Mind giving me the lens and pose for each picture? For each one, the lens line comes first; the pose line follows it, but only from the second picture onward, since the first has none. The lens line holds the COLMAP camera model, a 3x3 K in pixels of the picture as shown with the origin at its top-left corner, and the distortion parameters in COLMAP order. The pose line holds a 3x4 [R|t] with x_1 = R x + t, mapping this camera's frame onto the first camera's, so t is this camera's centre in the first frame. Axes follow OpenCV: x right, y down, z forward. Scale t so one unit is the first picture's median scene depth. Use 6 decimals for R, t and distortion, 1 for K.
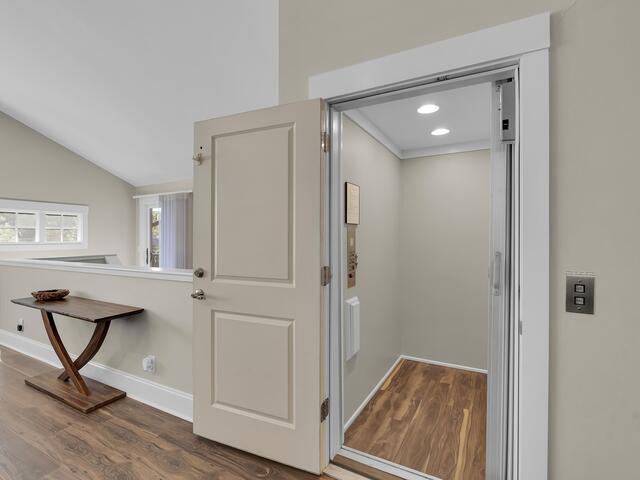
lens RADIAL K [[320.9, 0, 320.0], [0, 320.9, 240.0], [0, 0, 1]] dist [-0.010757, -0.000986]
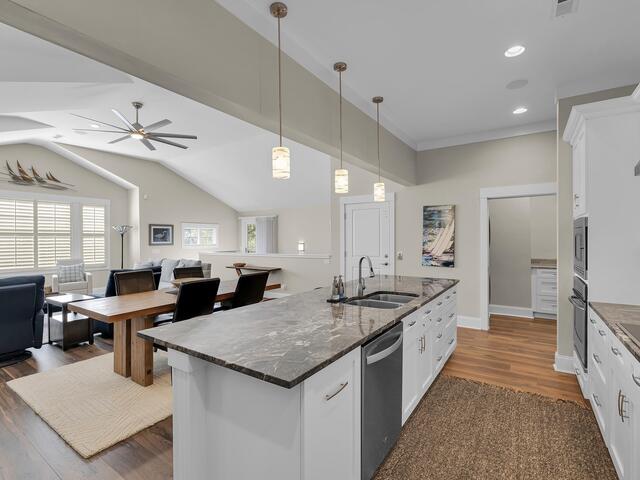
lens RADIAL K [[320.9, 0, 320.0], [0, 320.9, 240.0], [0, 0, 1]] dist [-0.010757, -0.000986]
pose [[0.995618, -0.006820, -0.093262, 0.024282], [0.006928, 0.999976, 0.000839, -0.014641], [0.093254, -0.001481, 0.995641, -0.803171]]
